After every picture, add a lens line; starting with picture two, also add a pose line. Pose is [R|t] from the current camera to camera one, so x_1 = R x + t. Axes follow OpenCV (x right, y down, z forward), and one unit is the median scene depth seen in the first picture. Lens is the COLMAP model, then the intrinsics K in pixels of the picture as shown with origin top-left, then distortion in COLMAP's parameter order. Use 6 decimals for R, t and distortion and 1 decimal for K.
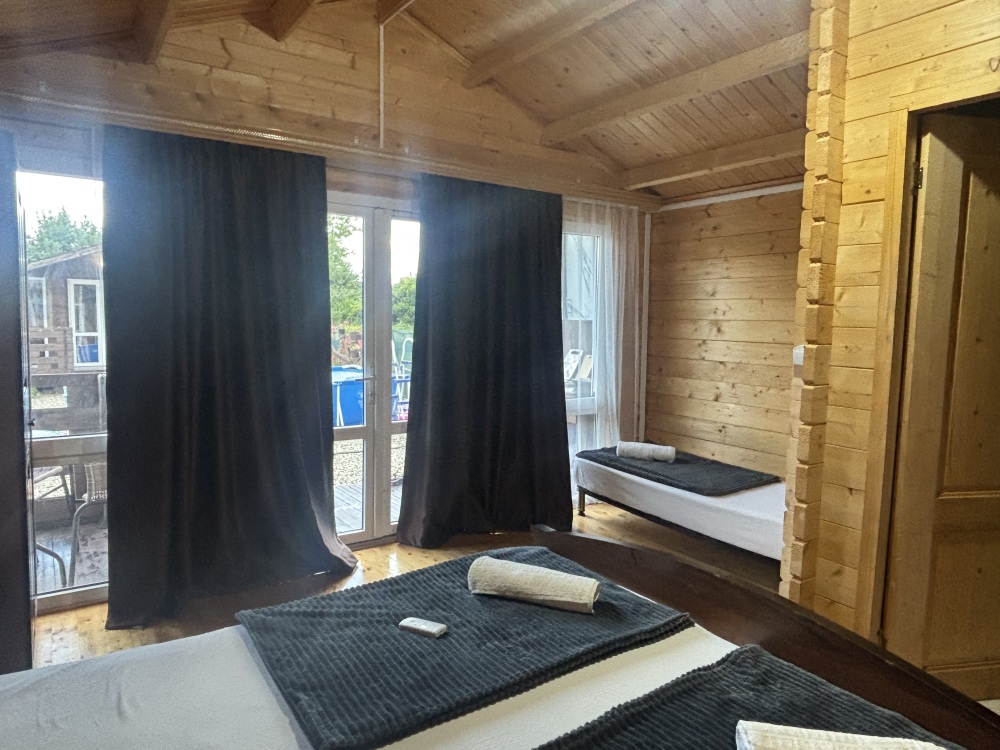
lens RADIAL K [[638.7, 0, 500.0], [0, 638.7, 375.0], [0, 0, 1]] dist [-0.000818, -0.000119]
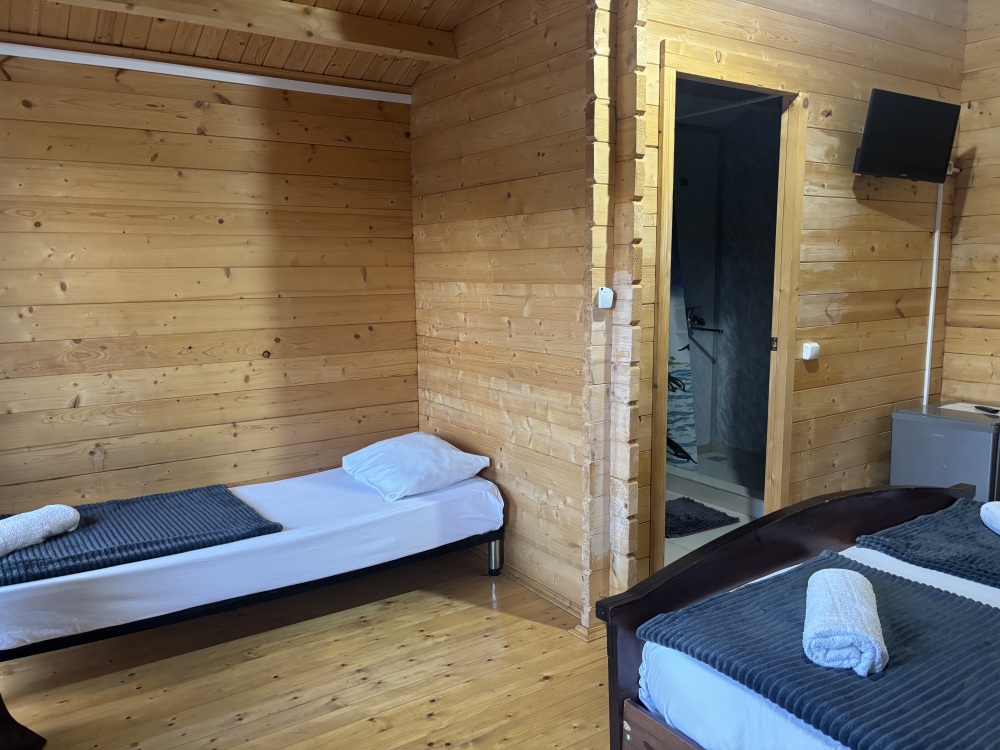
lens RADIAL K [[746.1, 0, 496.4], [0, 746.1, 376.4], [0, 0, 1]] dist [0.050157, -0.058376]
pose [[-0.007527, -0.166082, 0.986083, -0.358553], [0.105614, 0.980464, 0.165941, -0.064142], [-0.994379, 0.105393, 0.010161, 0.623244]]
